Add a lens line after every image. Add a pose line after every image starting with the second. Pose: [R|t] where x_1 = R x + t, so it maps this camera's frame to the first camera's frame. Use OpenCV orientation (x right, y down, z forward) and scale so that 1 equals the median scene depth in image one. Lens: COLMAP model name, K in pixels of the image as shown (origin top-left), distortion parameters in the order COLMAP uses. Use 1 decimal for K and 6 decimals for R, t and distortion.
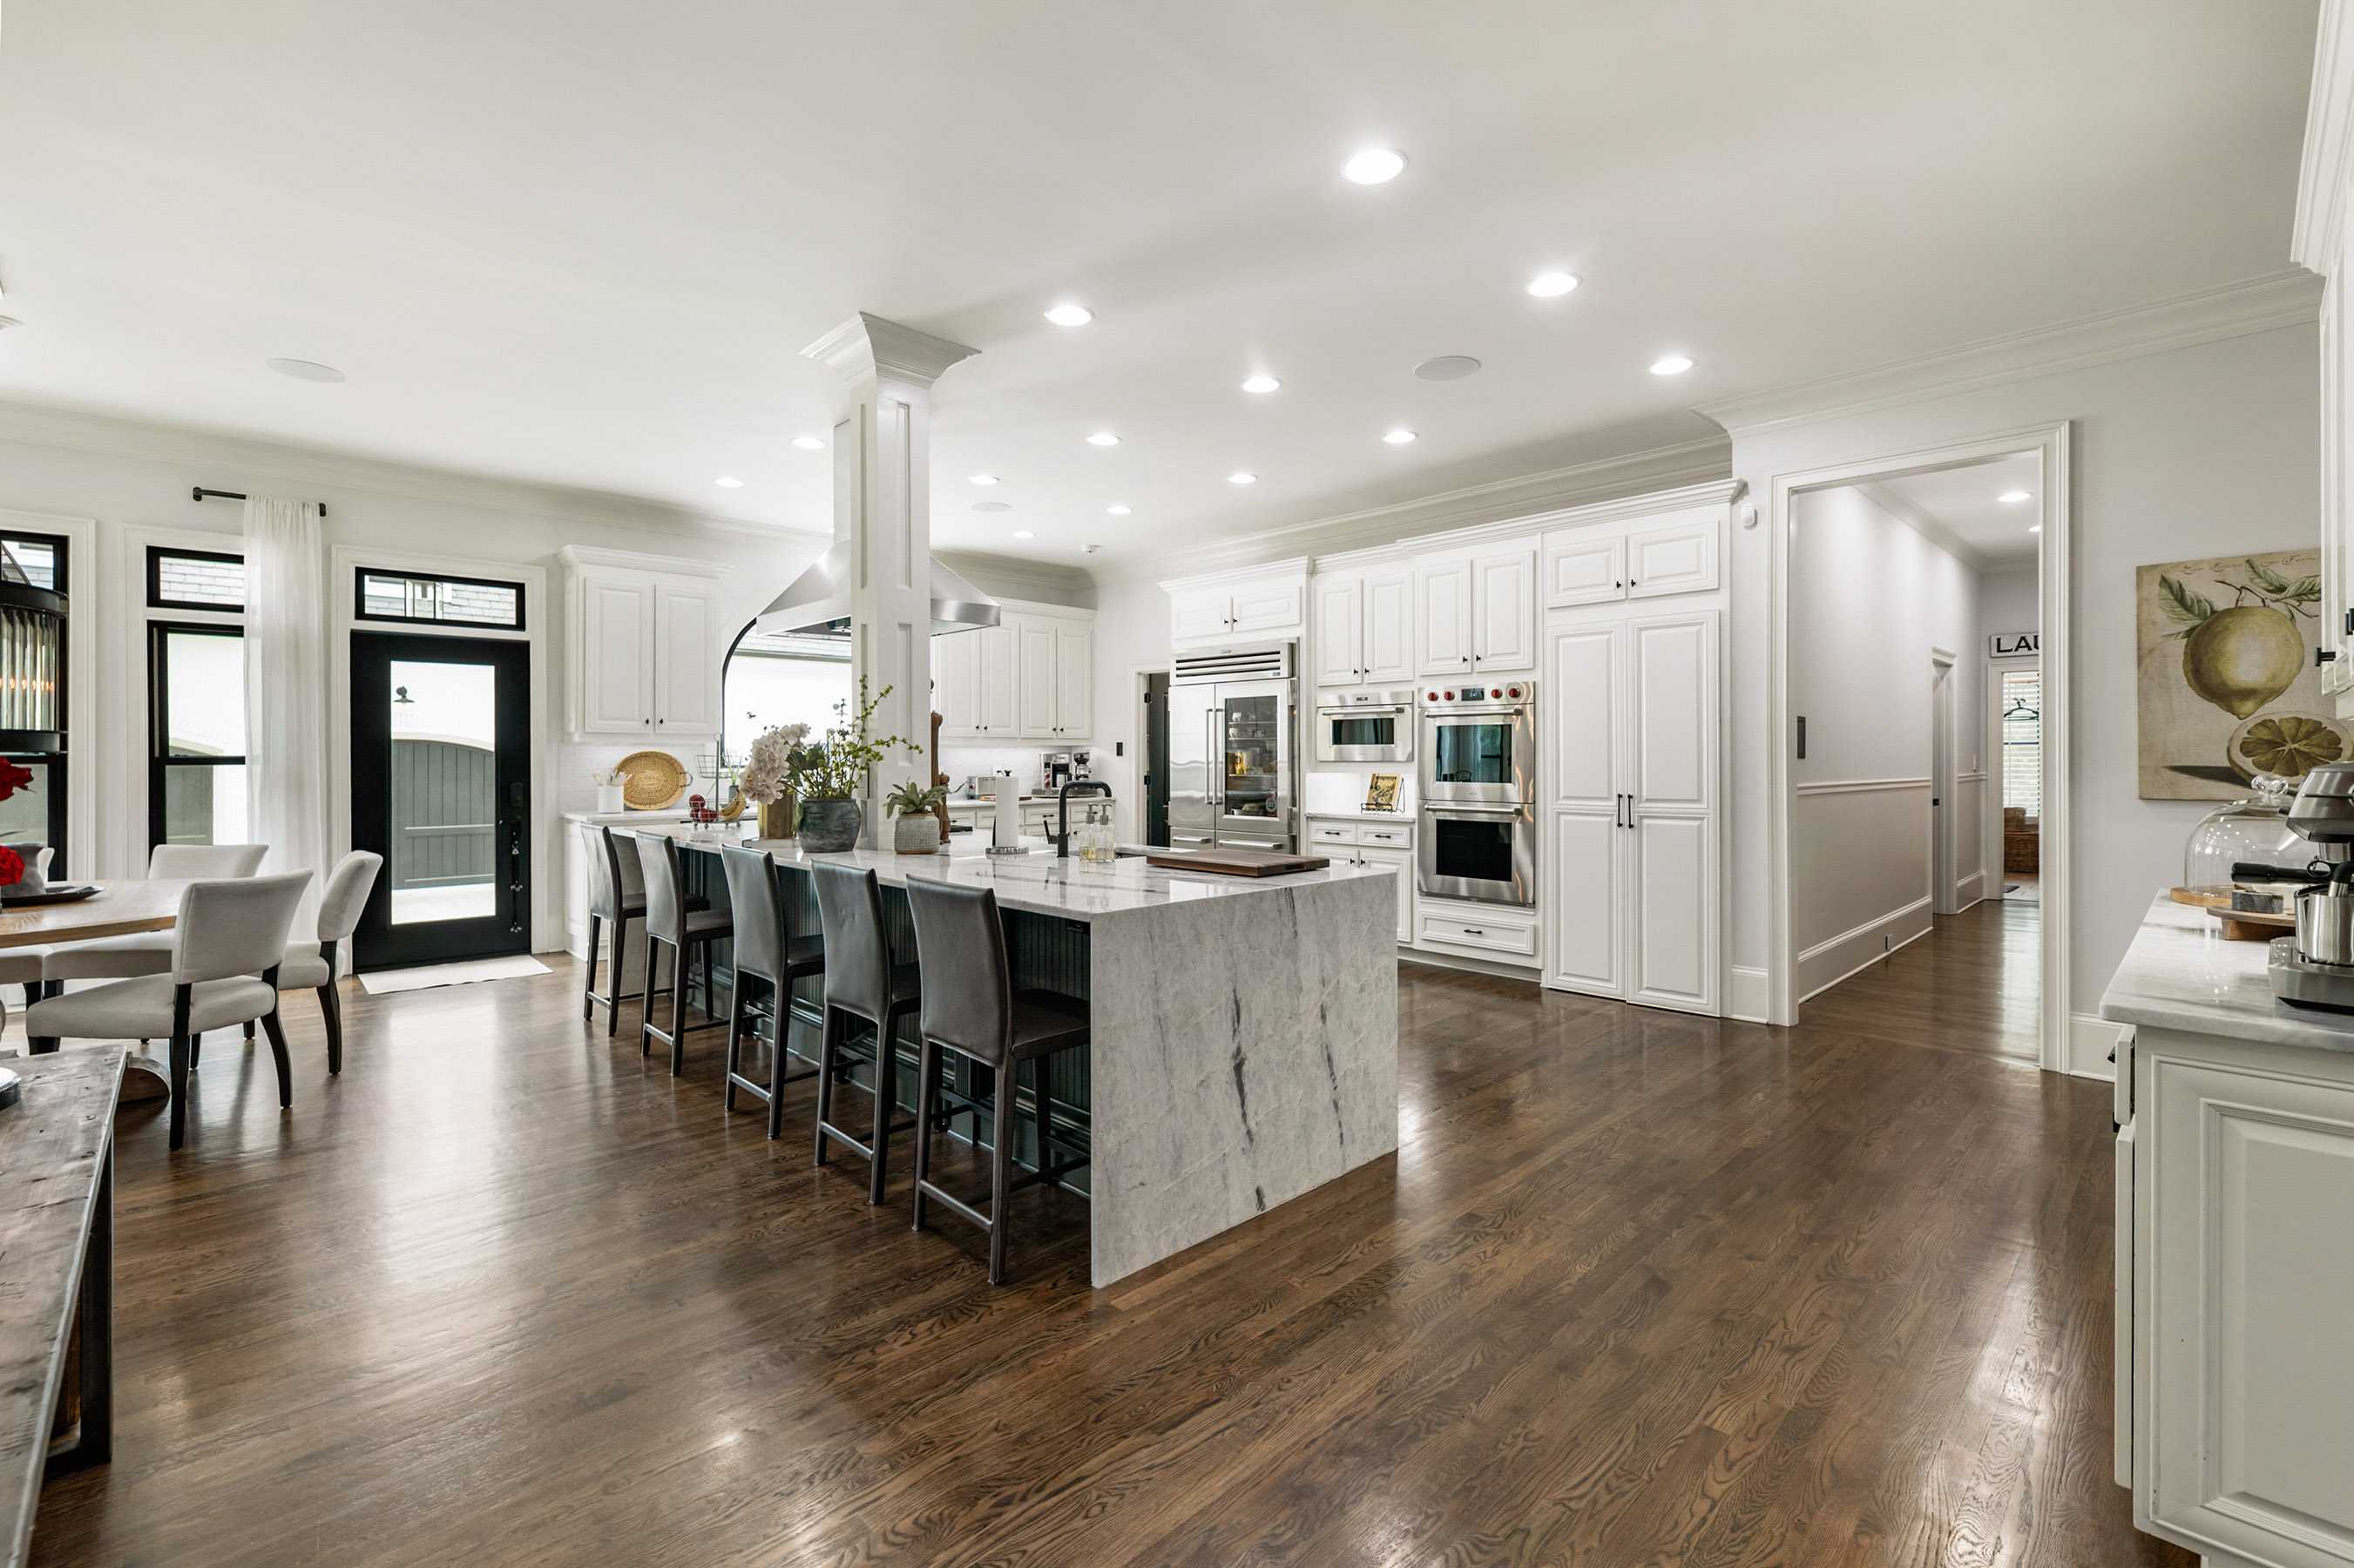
lens RADIAL K [[1031.6, 0, 1179.0], [0, 1031.6, 772.1], [0, 0, 1]] dist [0.014182, -0.000026]
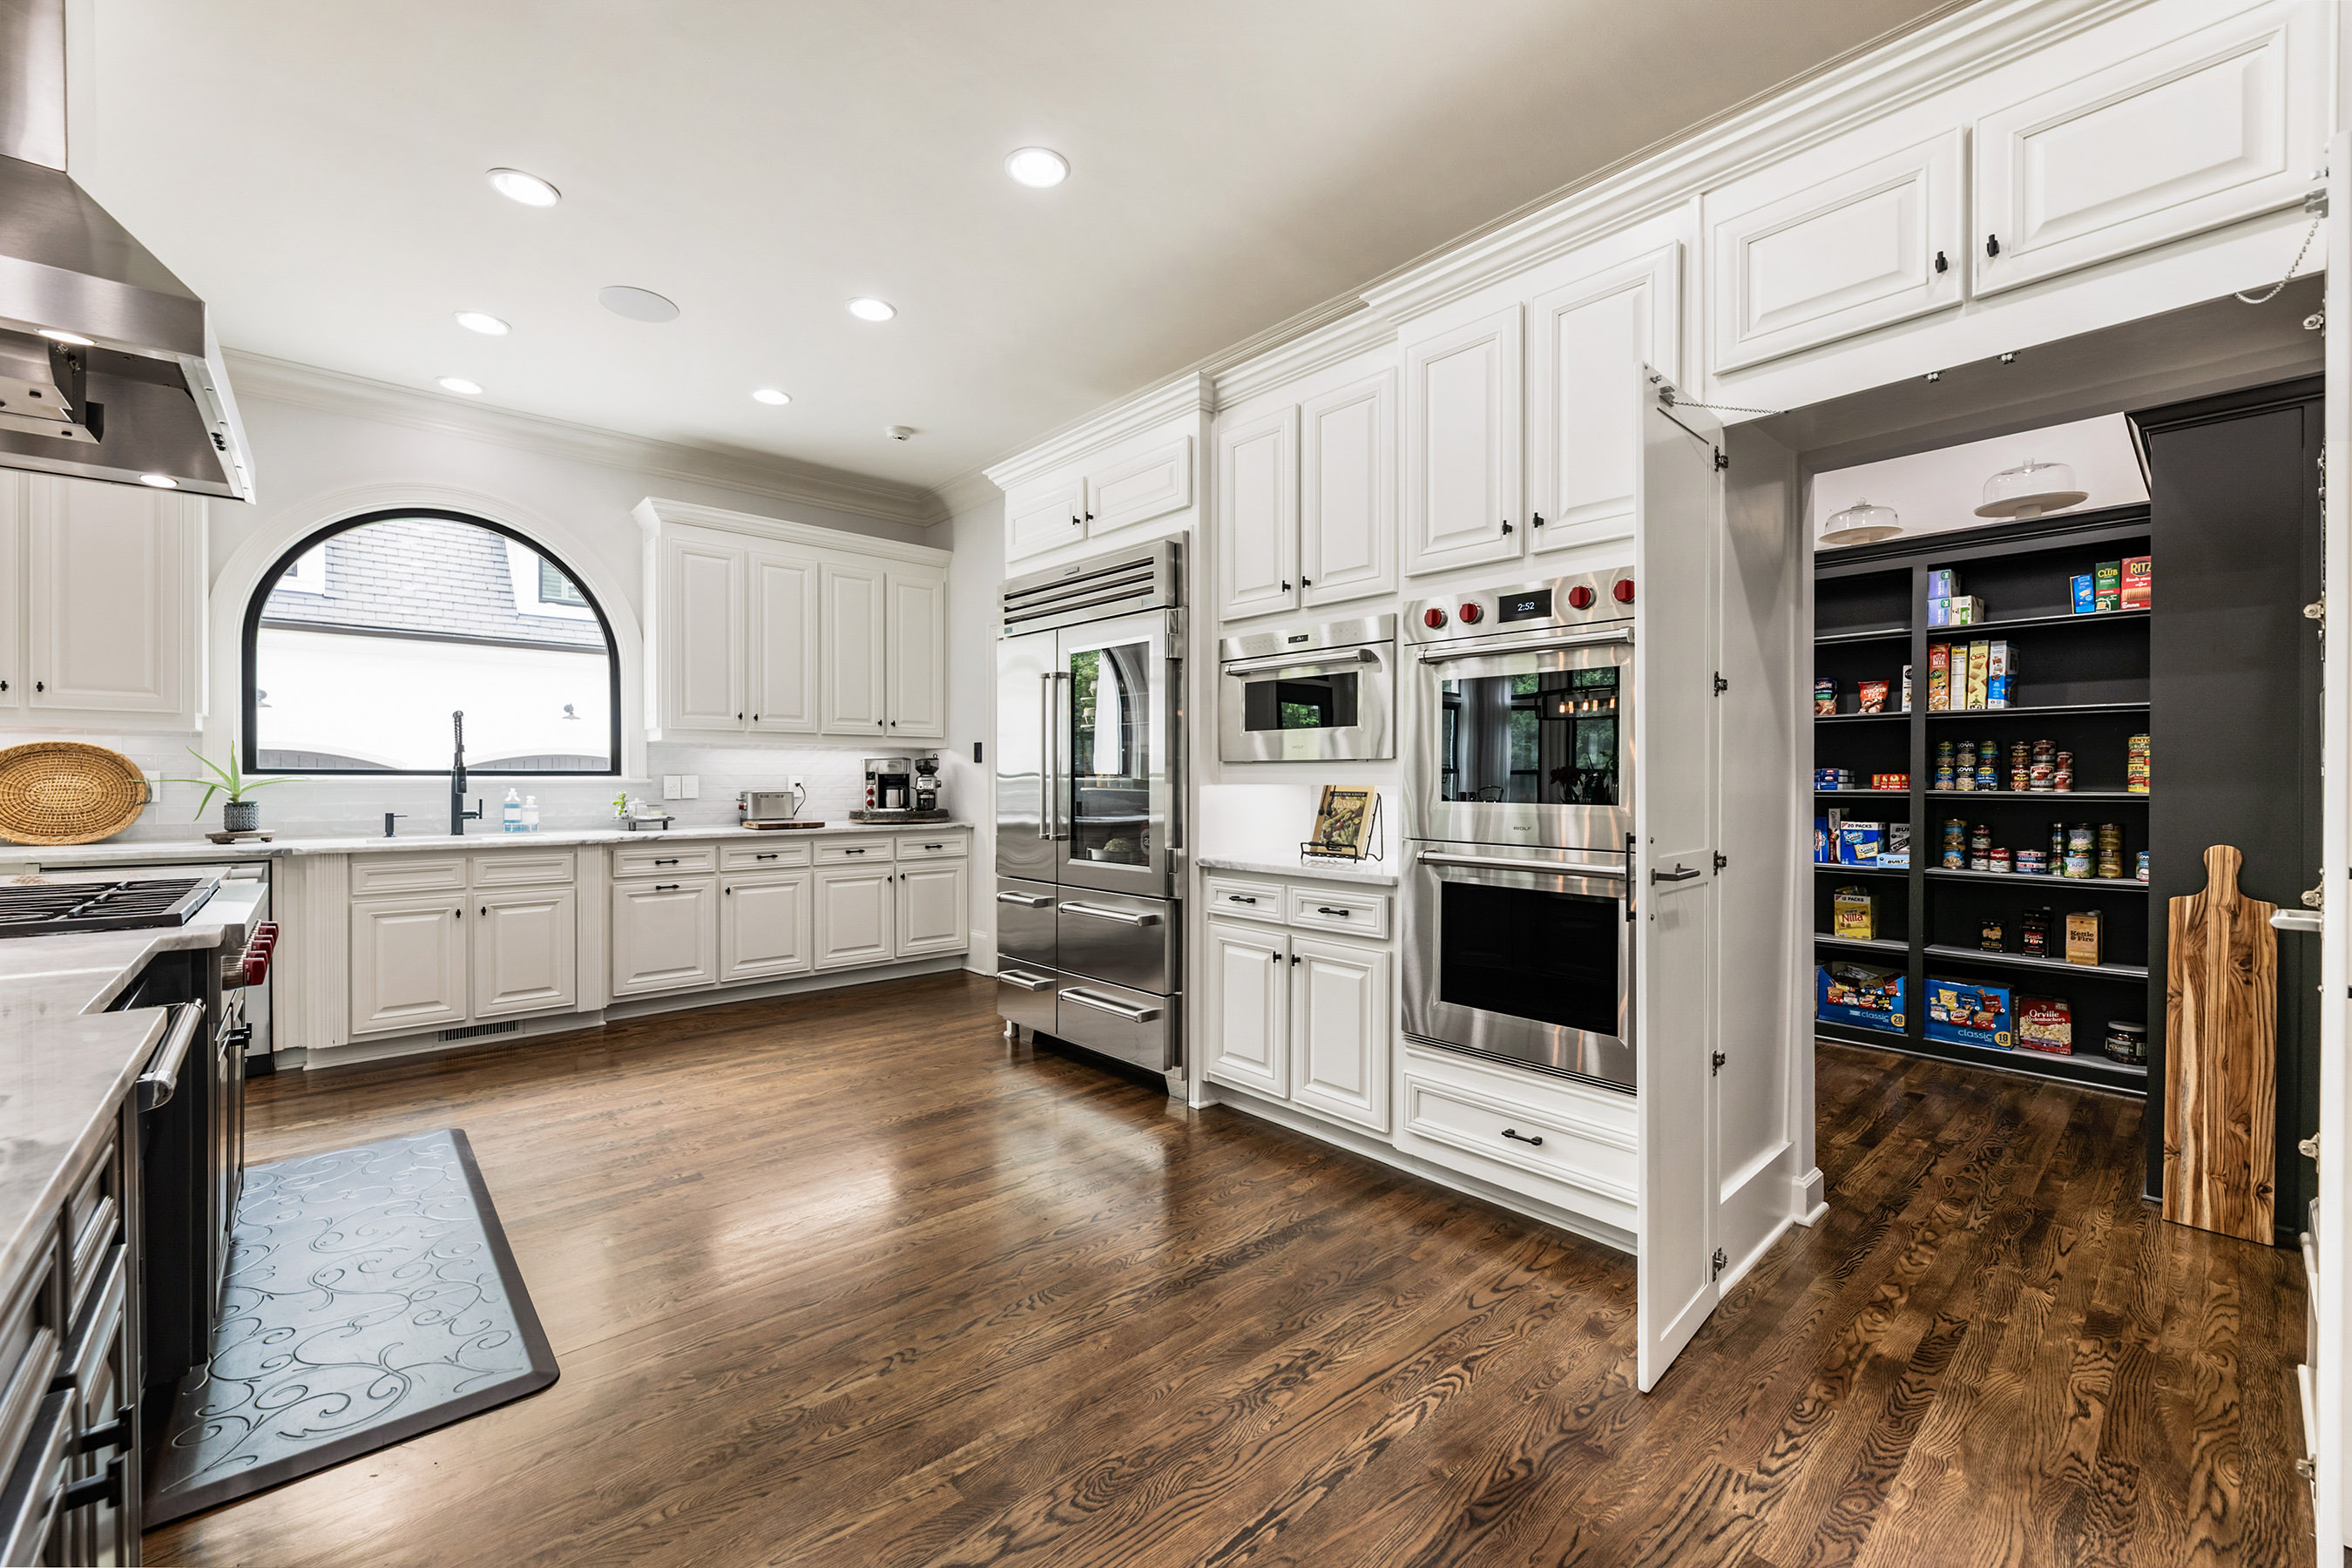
lens RADIAL K [[953.8, 0, 1174.6], [0, 953.8, 795.5], [0, 0, 1]] dist [0.000388, 0.000293]
pose [[0.999054, 0.005080, -0.043191, 0.135480], [-0.005031, 0.999987, 0.001232, 0.006267], [0.043196, -0.001013, 0.999066, 0.519327]]
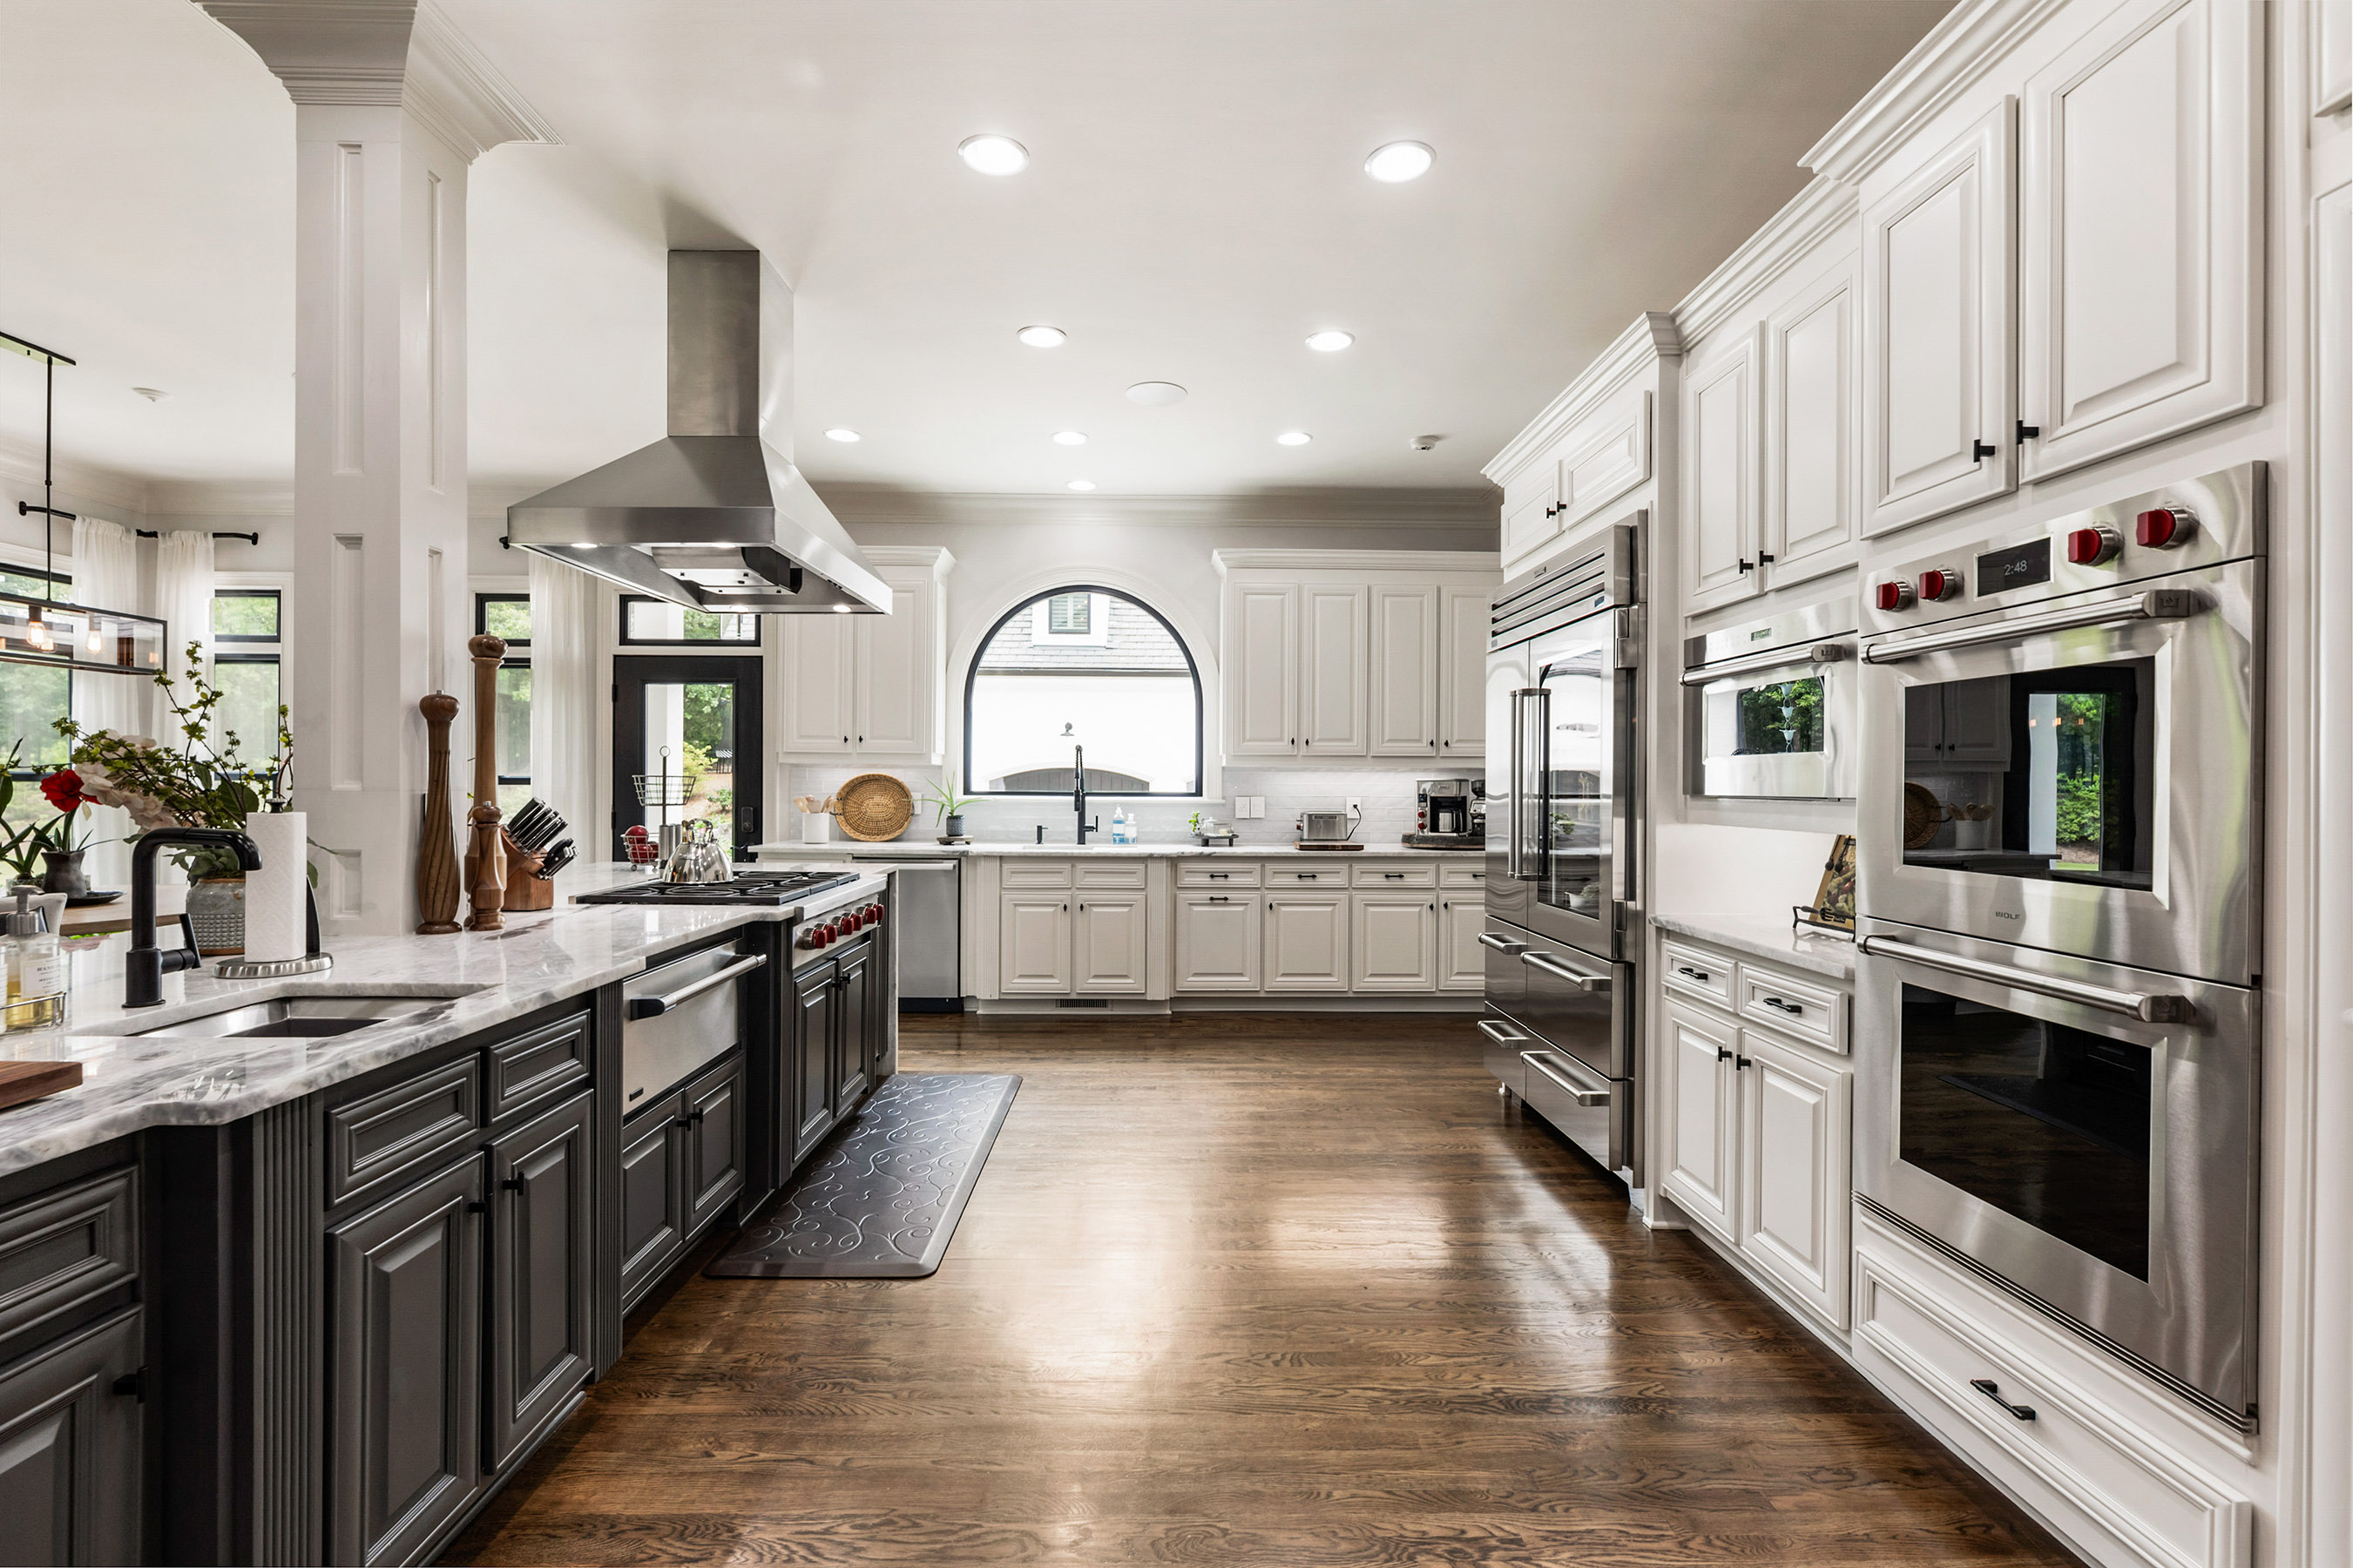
lens RADIAL K [[1027.5, 0, 1166.0], [0, 1027.5, 798.7], [0, 0, 1]] dist [-0.000572, -0.000165]
pose [[0.723977, 0.016143, -0.689635, 0.277860], [-0.019458, 0.999806, 0.002976, -0.006719], [0.689549, 0.011264, 0.724151, 0.566091]]
